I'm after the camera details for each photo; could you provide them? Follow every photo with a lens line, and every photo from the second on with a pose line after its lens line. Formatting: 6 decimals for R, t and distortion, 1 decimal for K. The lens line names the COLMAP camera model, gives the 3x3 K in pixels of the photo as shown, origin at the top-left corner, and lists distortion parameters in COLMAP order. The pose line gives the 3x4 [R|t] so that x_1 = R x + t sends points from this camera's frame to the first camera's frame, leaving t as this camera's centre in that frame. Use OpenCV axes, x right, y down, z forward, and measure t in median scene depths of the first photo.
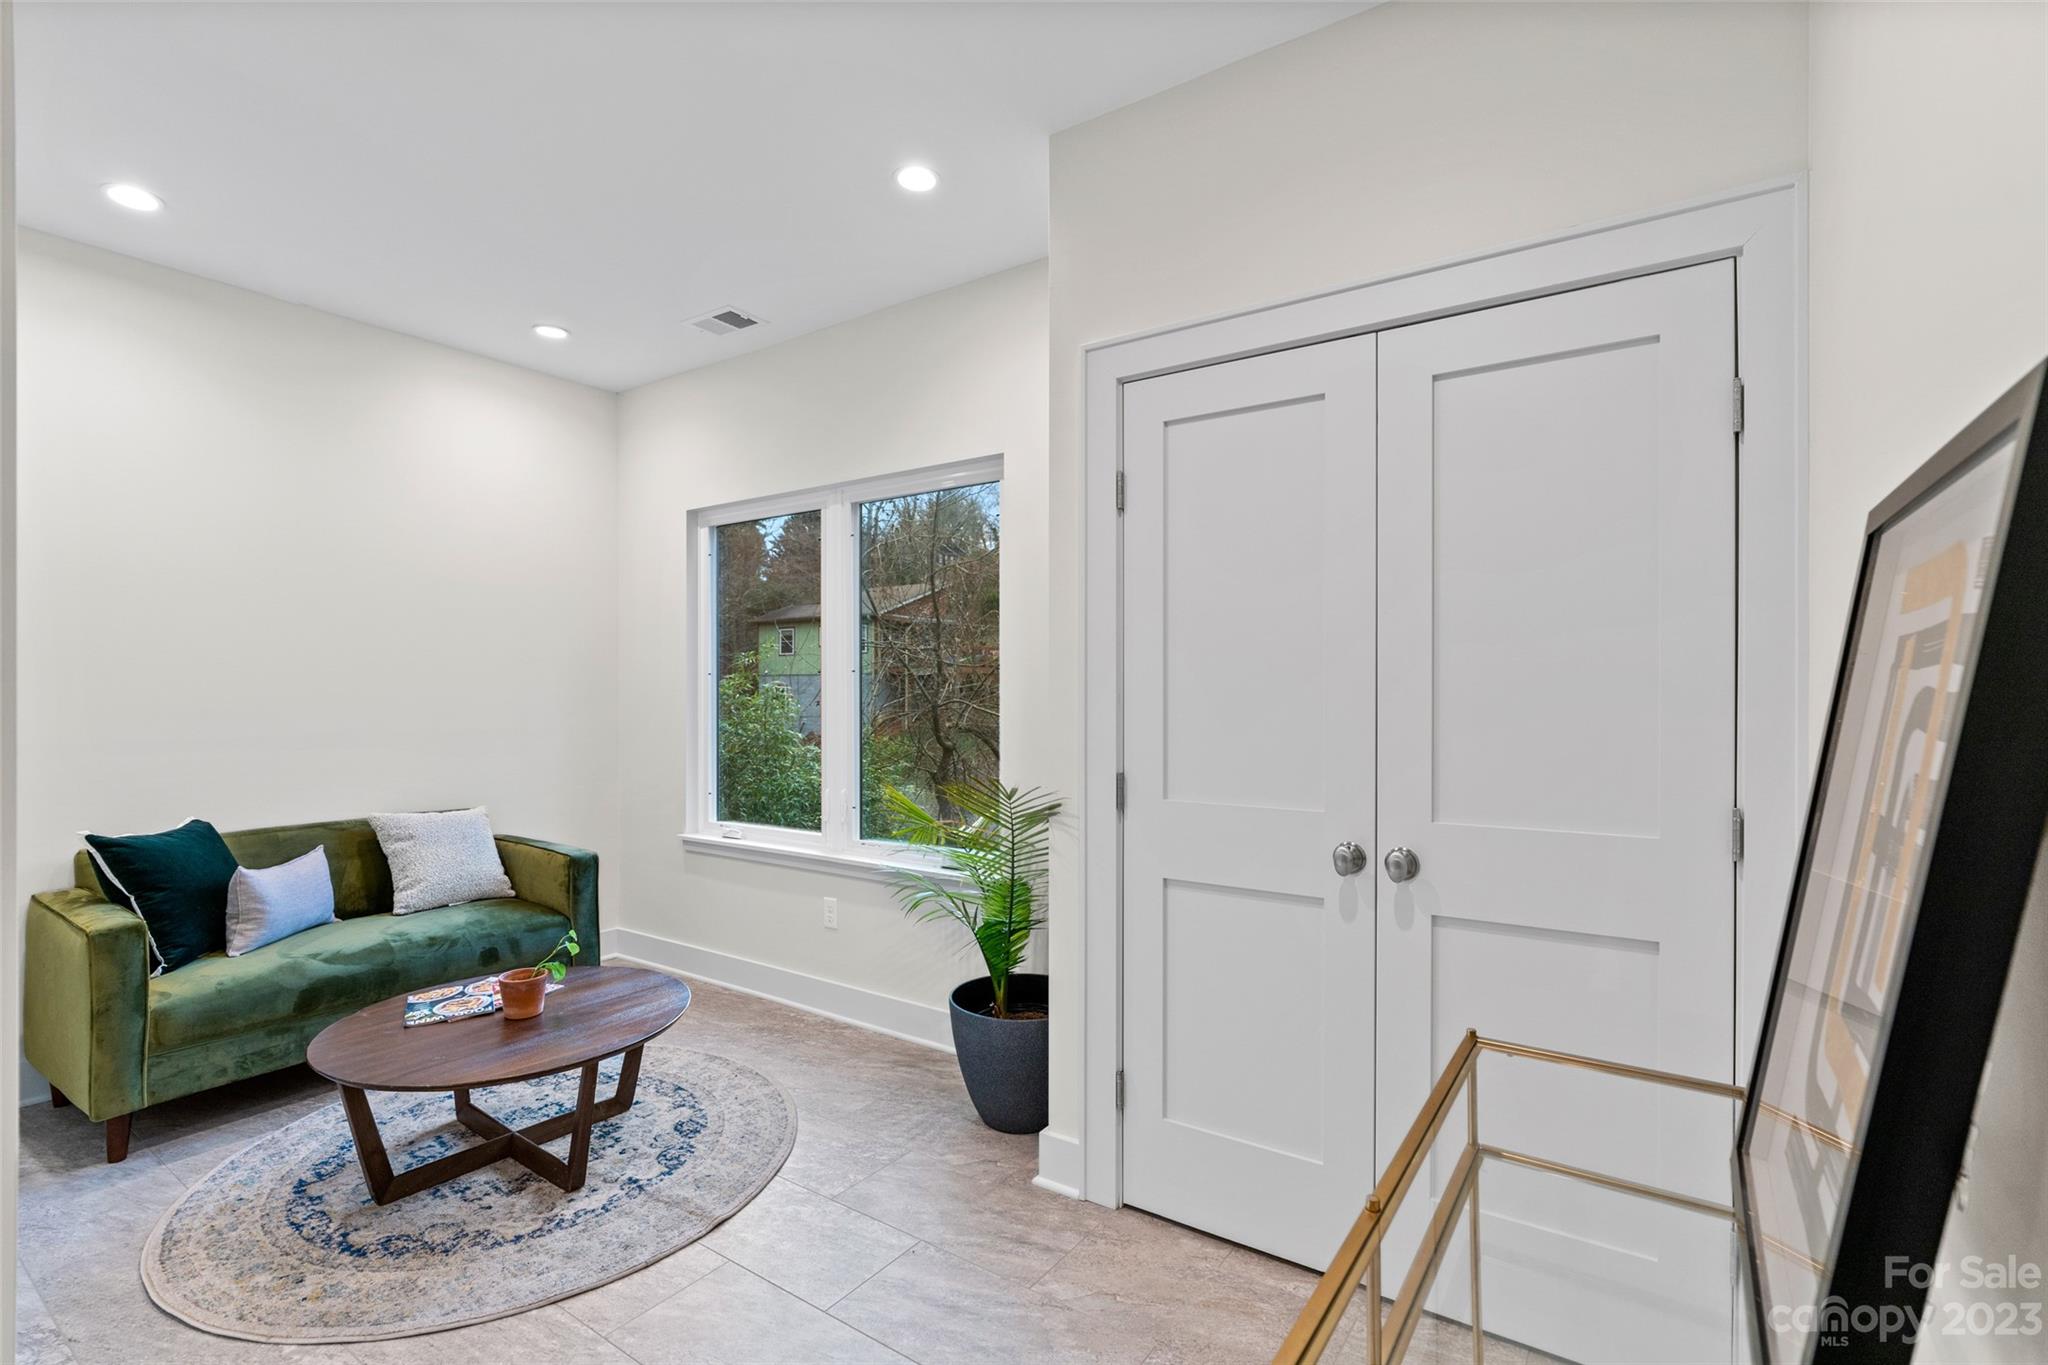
lens RADIAL K [[927.5, 0, 1027.3], [0, 927.5, 706.5], [0, 0, 1]] dist [-0.002813, 0.000266]
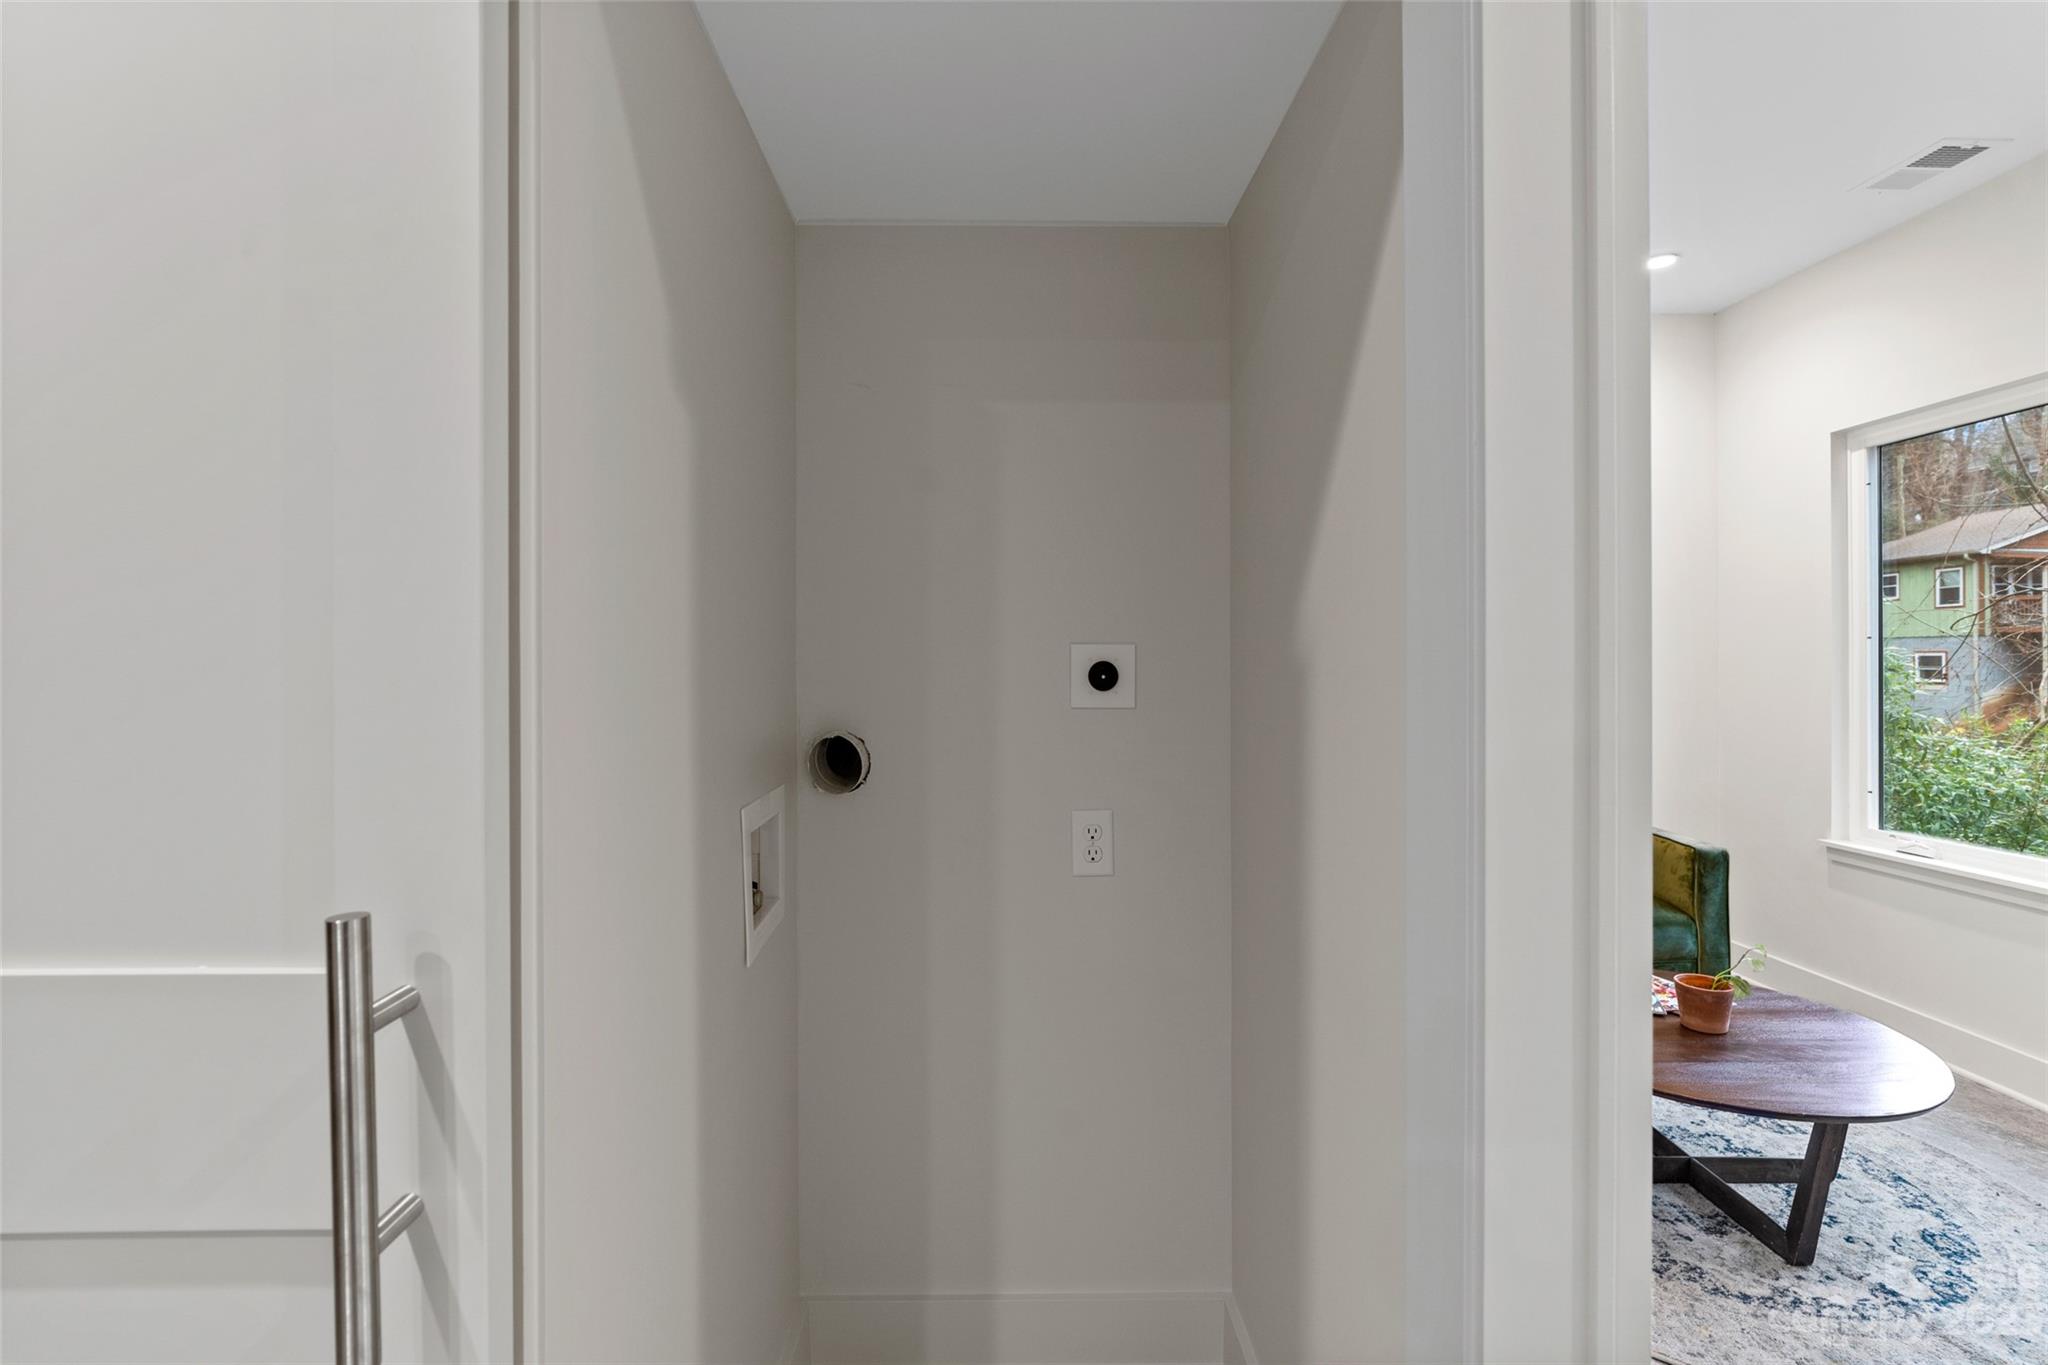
lens RADIAL K [[925.0, 0, 1020.2], [0, 925.0, 672.5], [0, 0, 1]] dist [-0.006846, 0.000820]
pose [[0.575200, 0.001672, -0.818011, -0.170887], [-0.006827, 0.999973, -0.002756, 0.001954], [0.817984, 0.007170, 0.575196, -0.030355]]
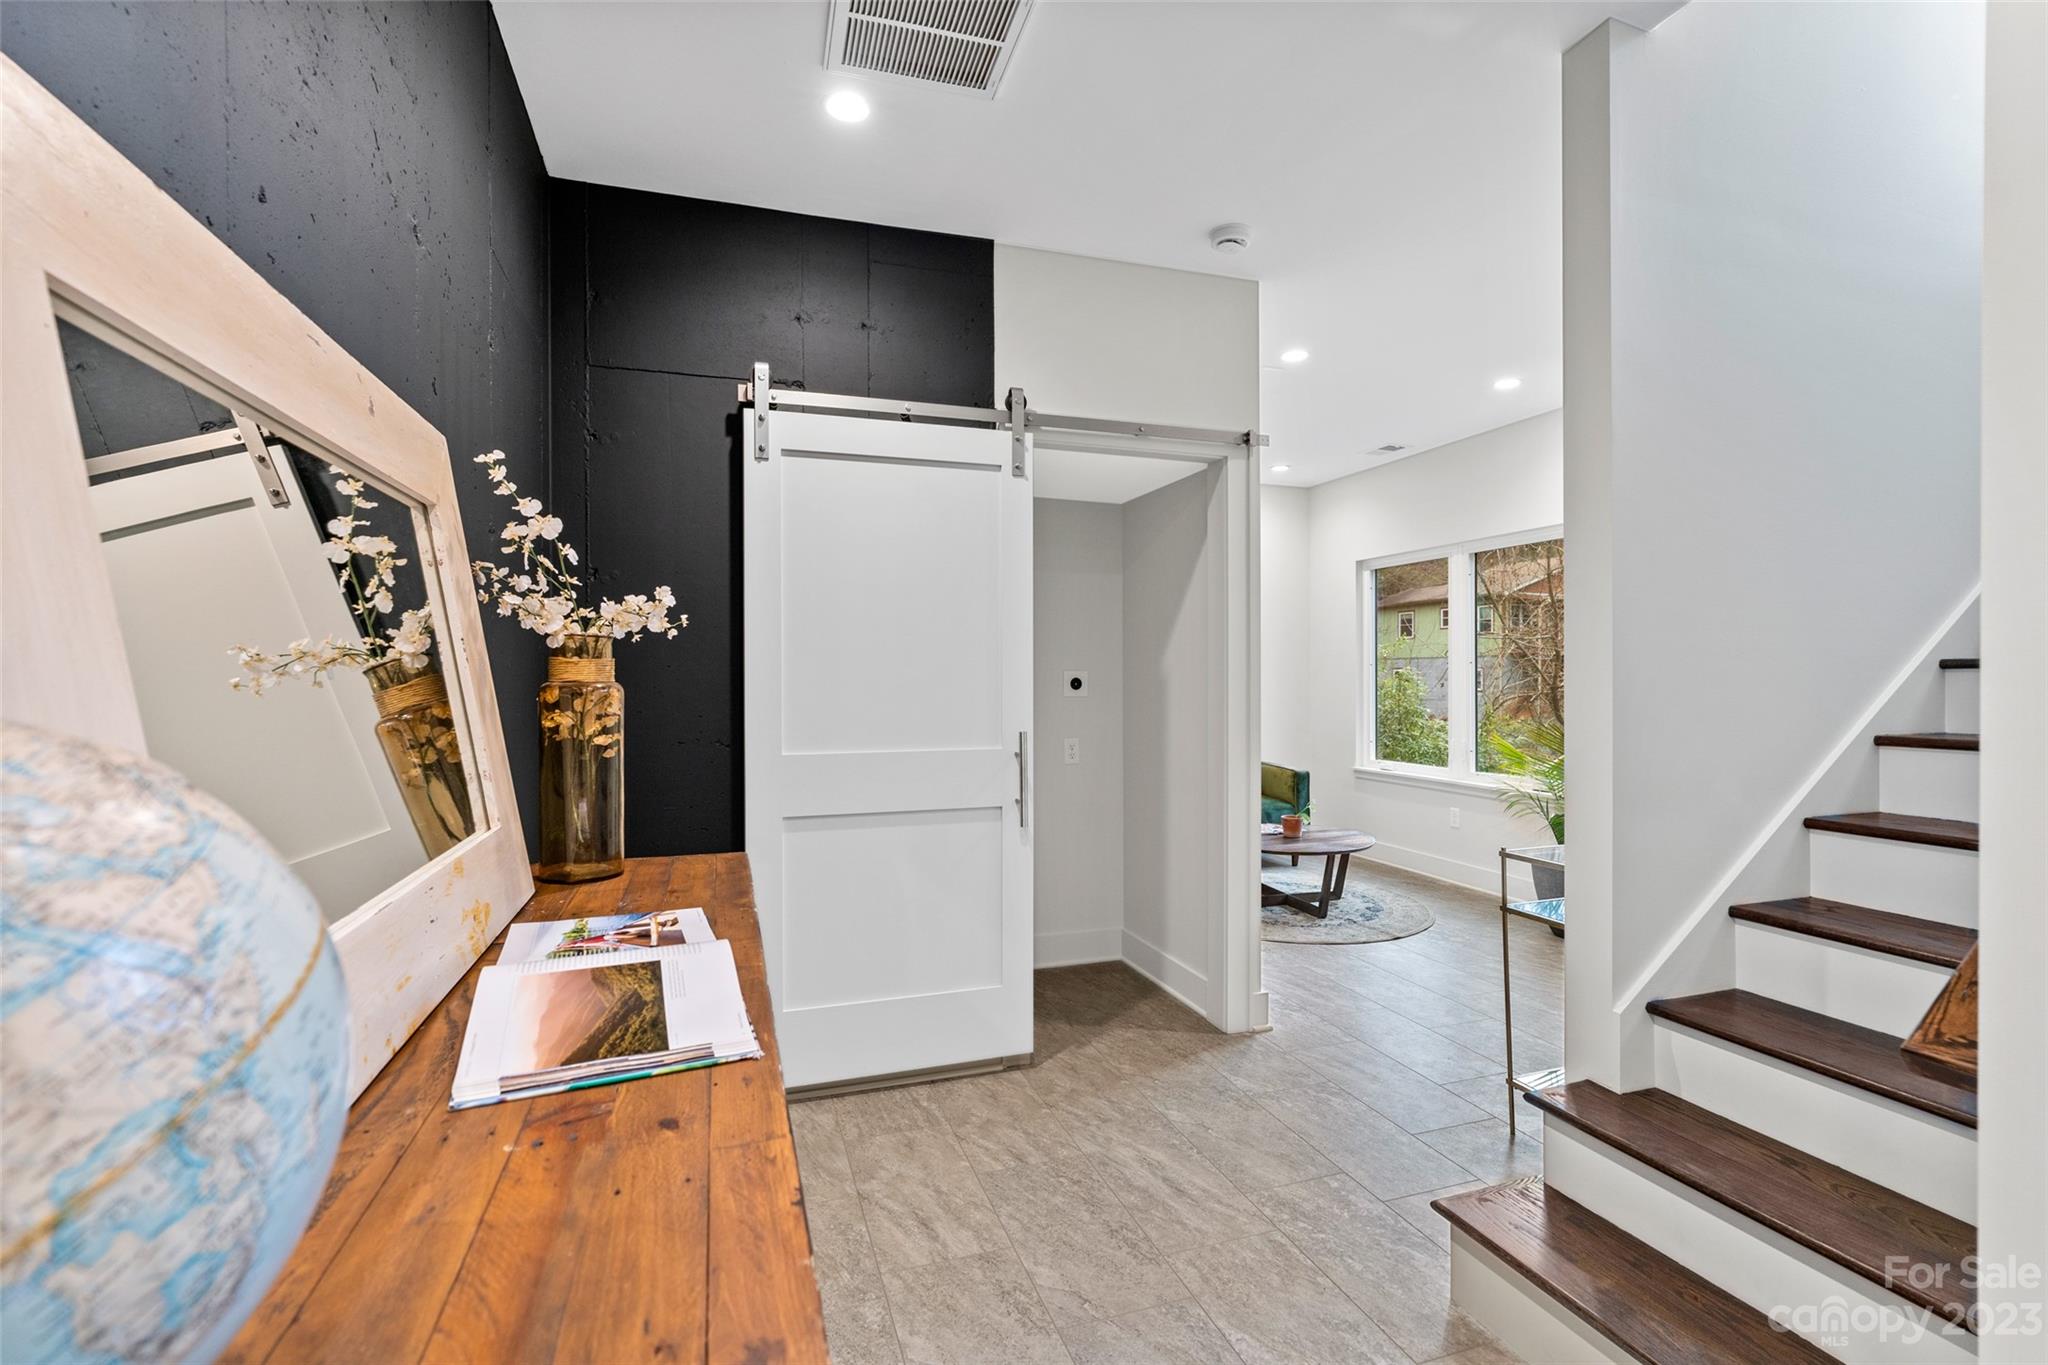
lens RADIAL K [[925.0, 0, 1020.2], [0, 925.0, 672.5], [0, 0, 1]] dist [-0.006846, 0.000820]
pose [[0.797848, -0.004768, -0.602840, 0.171730], [-0.006036, 0.999855, -0.015897, 0.007899], [0.602829, 0.016322, 0.797703, -0.827405]]
